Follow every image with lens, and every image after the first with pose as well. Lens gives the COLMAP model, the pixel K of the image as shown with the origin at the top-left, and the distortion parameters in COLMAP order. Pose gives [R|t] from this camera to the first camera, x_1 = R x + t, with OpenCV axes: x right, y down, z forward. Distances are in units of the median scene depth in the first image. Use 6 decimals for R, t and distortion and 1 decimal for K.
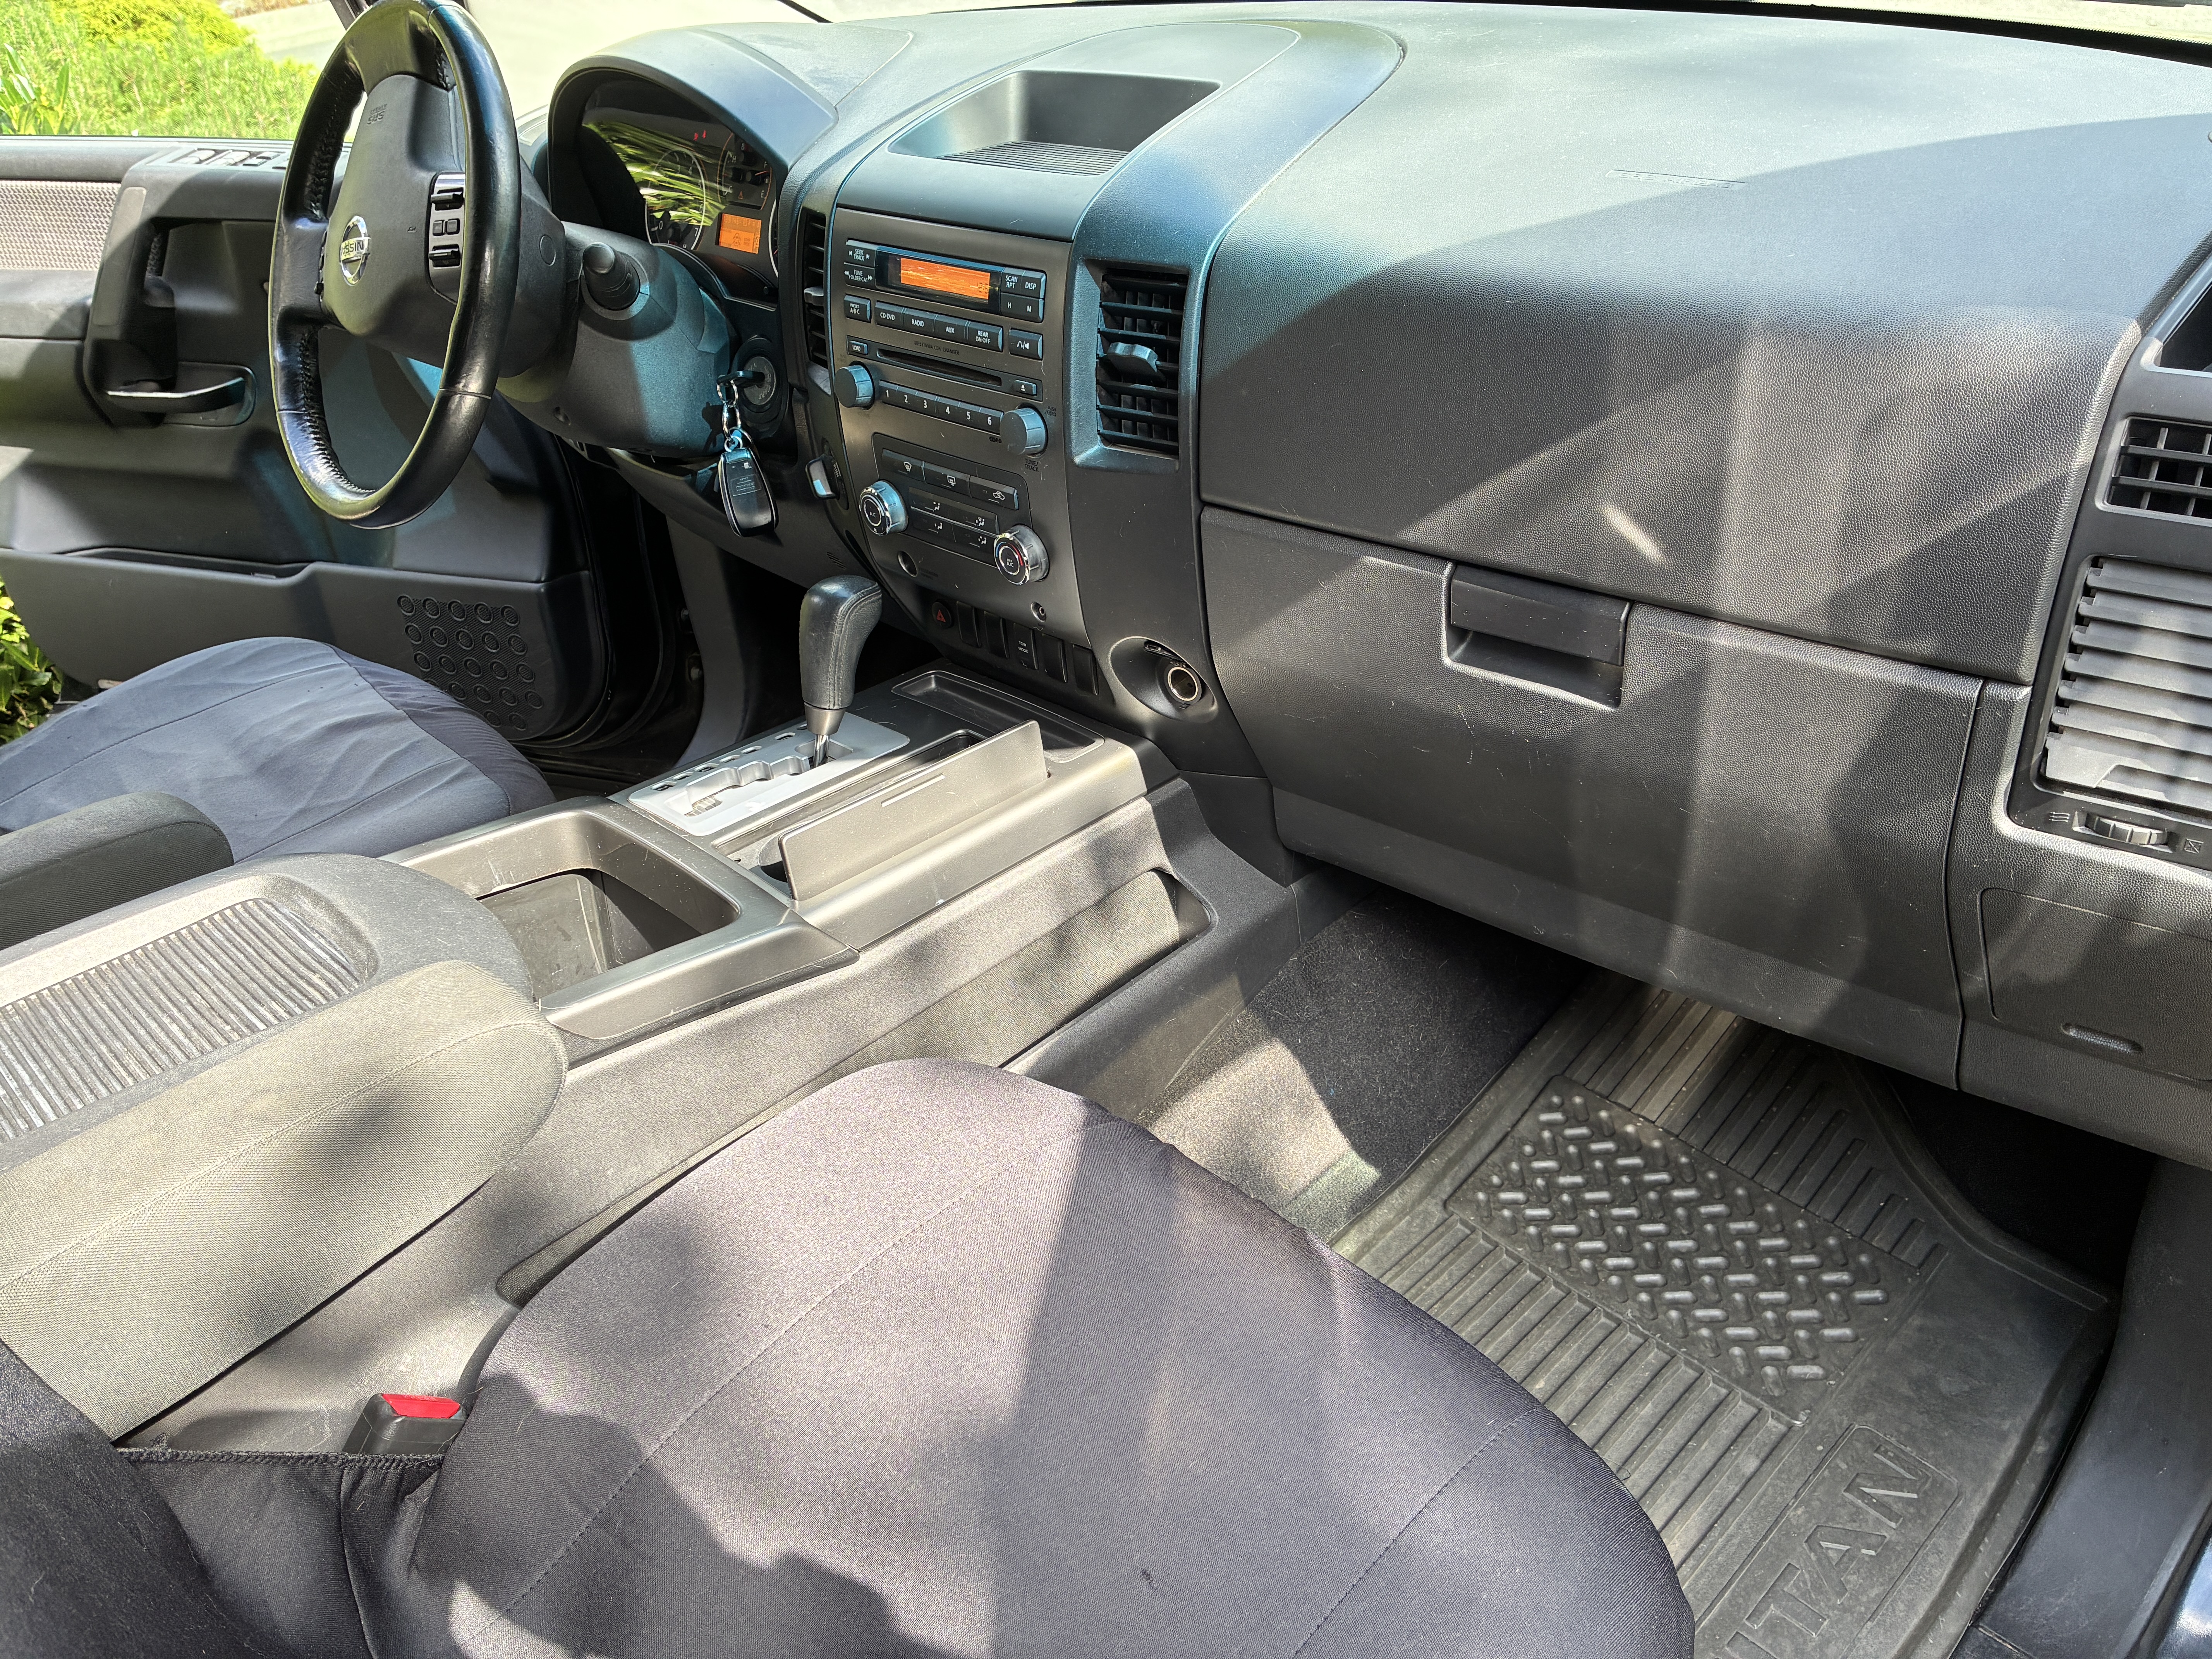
lens RADIAL K [[1656.1, 0, 1122.7], [0, 1656.1, 825.0], [0, 0, 1]] dist [0.046388, -0.056878]
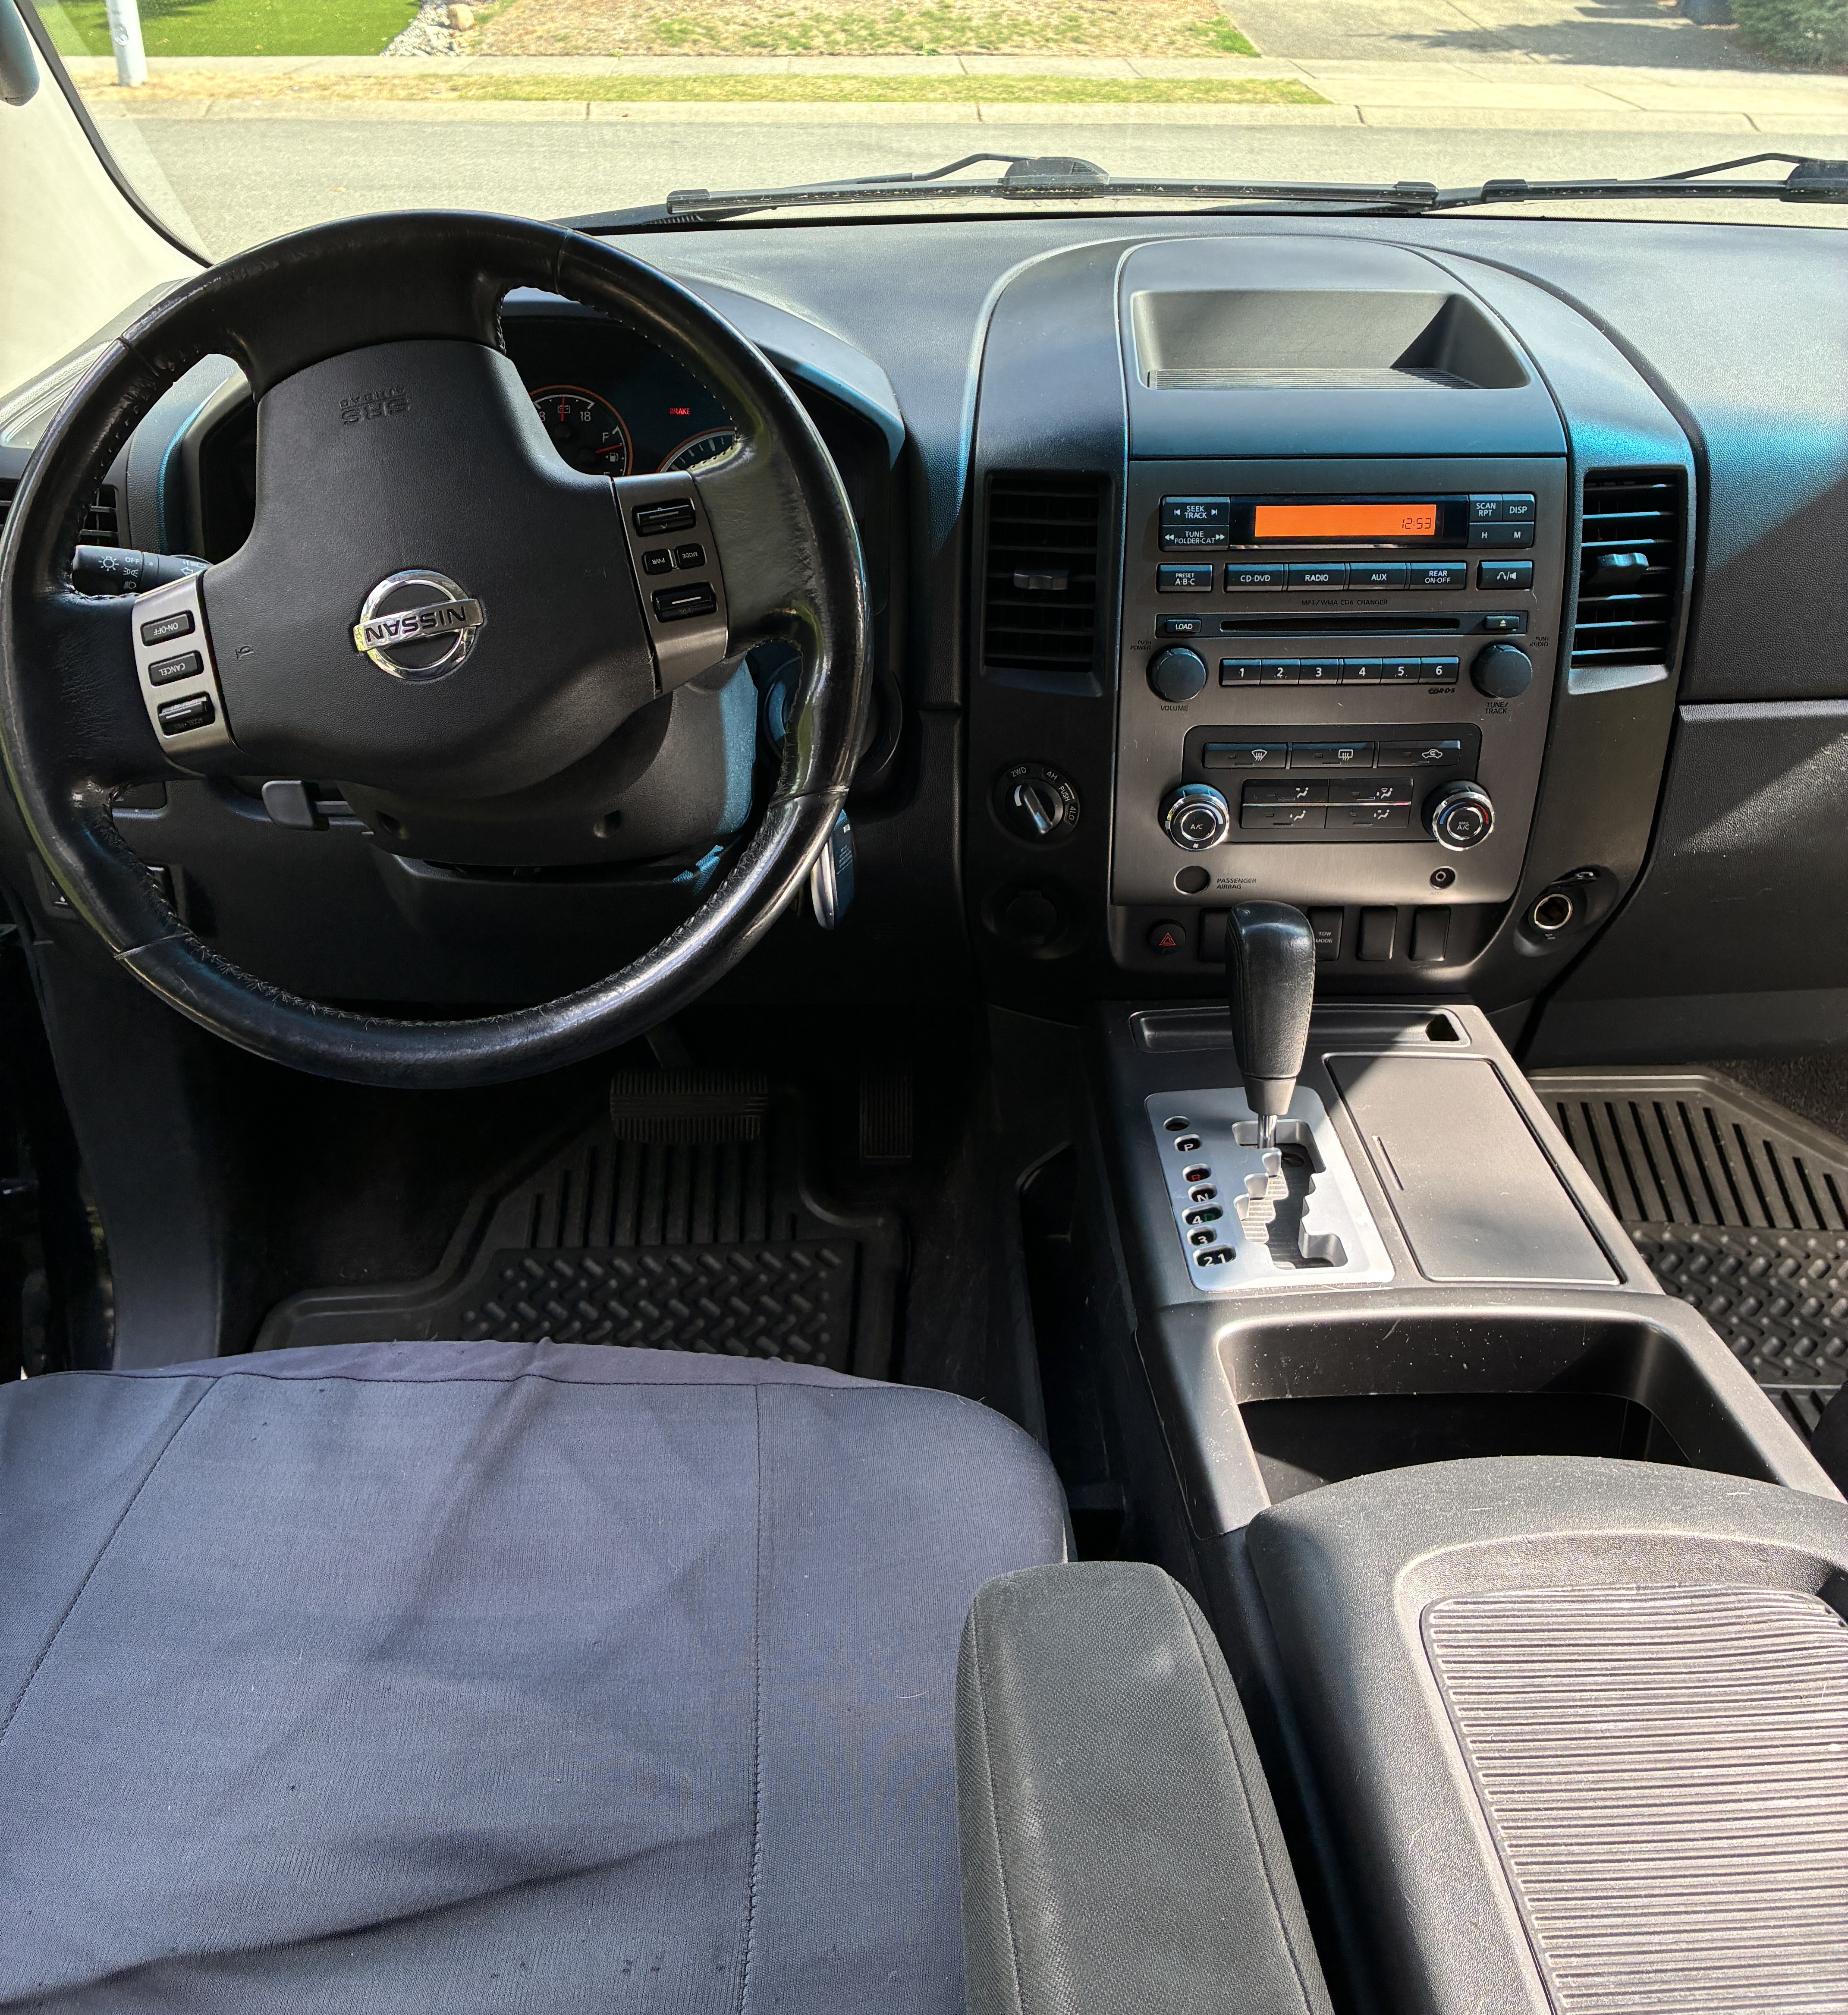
lens RADIAL K [[1844.2, 0, 937.1], [0, 1844.2, 785.9], [0, 0, 1]] dist [0.038926, 0.000000]
pose [[0.687524, -0.220754, 0.691794, -0.881096], [0.333923, 0.942083, -0.031240, -0.231832], [-0.644830, 0.252484, 0.721419, 0.472780]]
